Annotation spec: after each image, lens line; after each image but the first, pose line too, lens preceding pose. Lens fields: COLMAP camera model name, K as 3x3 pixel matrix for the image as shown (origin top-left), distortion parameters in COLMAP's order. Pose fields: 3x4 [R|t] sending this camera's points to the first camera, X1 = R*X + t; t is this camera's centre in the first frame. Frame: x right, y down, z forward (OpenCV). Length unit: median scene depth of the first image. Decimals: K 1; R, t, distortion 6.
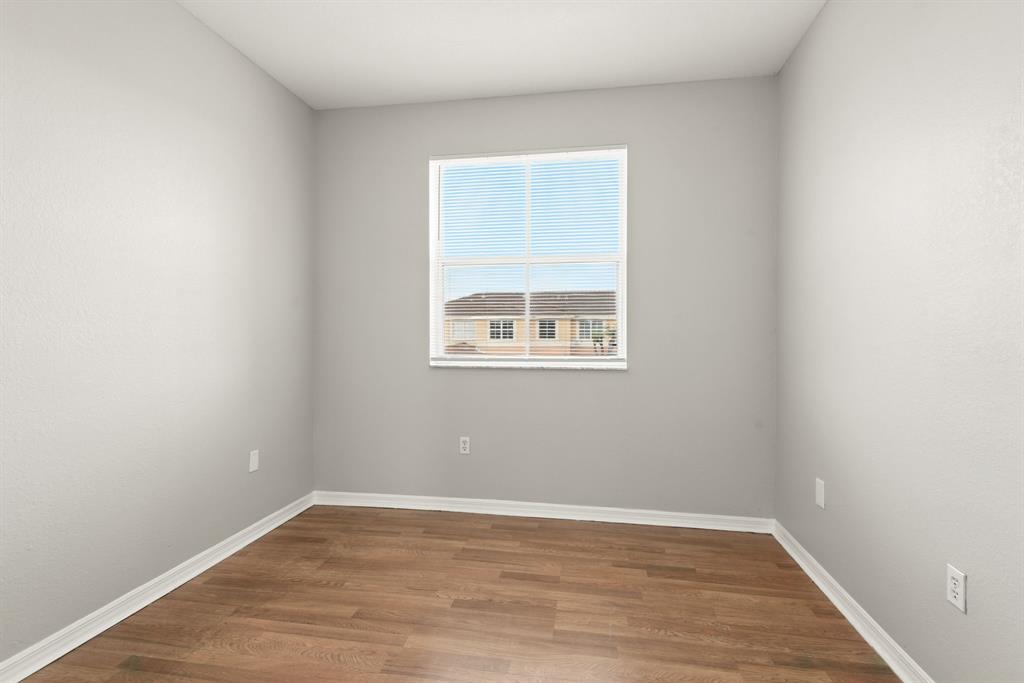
lens RADIAL K [[466.6, 0, 515.8], [0, 466.6, 336.2], [0, 0, 1]] dist [0.019523, -0.008095]
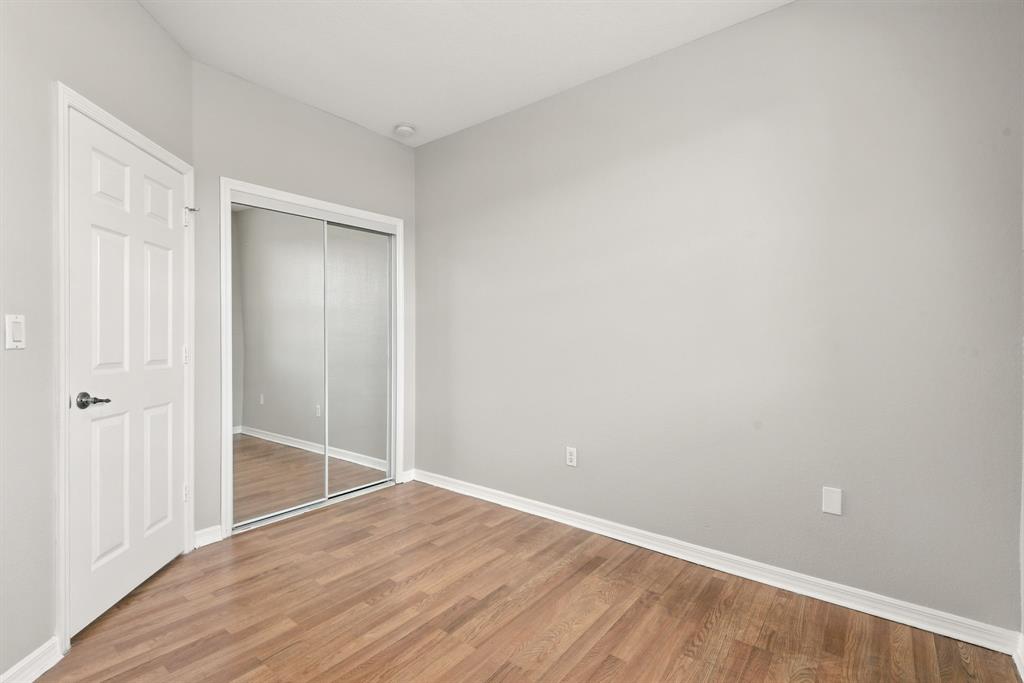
lens RADIAL K [[466.6, 0, 507.8], [0, 466.6, 336.1], [0, 0, 1]] dist [0.019523, -0.008095]
pose [[-0.469810, 0.003431, -0.882761, 0.492718], [-0.002732, 0.999982, 0.005341, -0.011521], [0.882763, 0.004921, -0.469792, 1.155928]]
